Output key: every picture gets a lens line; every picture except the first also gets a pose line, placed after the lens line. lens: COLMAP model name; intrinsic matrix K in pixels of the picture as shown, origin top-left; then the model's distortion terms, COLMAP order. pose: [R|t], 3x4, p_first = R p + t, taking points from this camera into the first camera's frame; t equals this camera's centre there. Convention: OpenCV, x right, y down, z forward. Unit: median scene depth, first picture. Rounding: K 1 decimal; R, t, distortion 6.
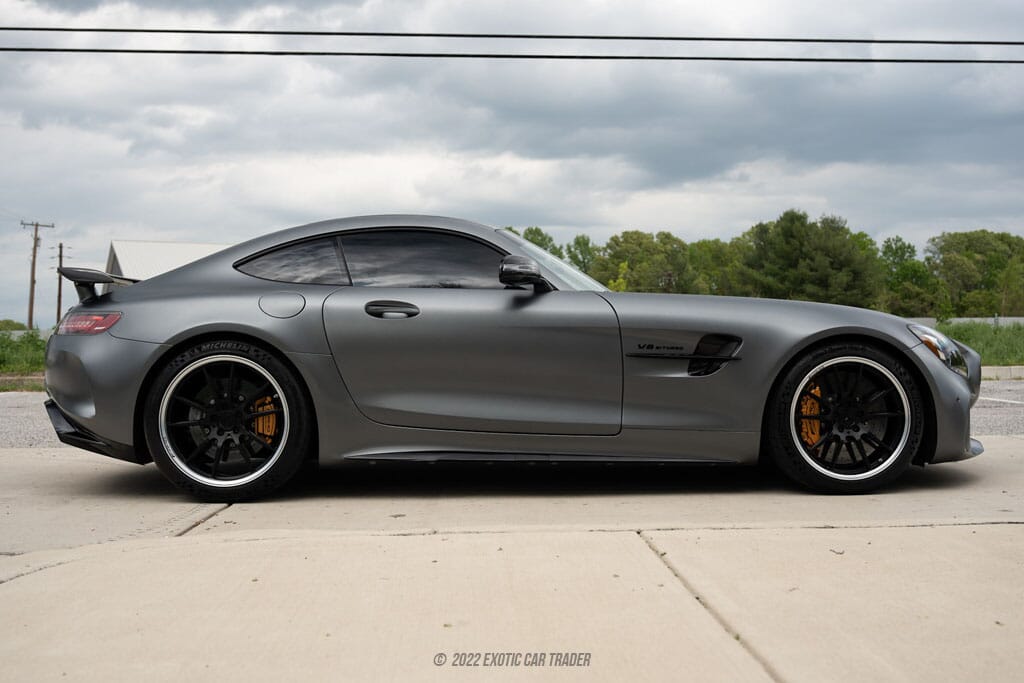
lens RADIAL K [[984.7, 0, 512.0], [0, 984.7, 341.5], [0, 0, 1]] dist [-0.050987, -0.005793]
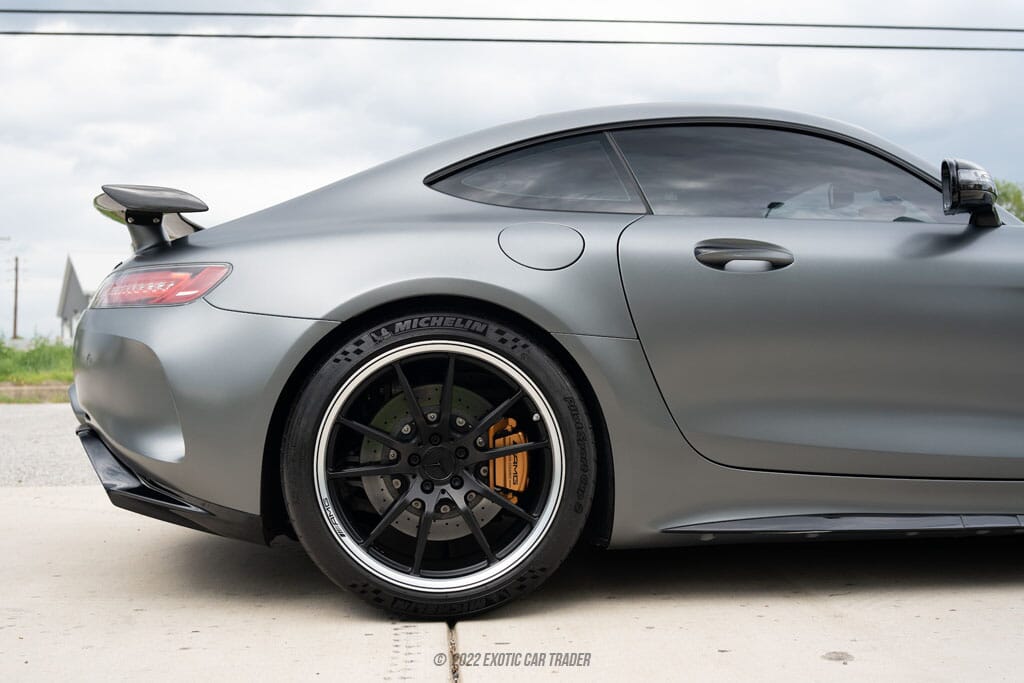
lens RADIAL K [[984.7, 0, 512.0], [0, 984.7, 341.5], [0, 0, 1]] dist [-0.050987, -0.005793]
pose [[0.999258, -0.006280, 0.038004, -0.270787], [0.006398, 0.999975, -0.002996, 0.016026], [-0.037984, 0.003237, 0.999273, 0.465799]]
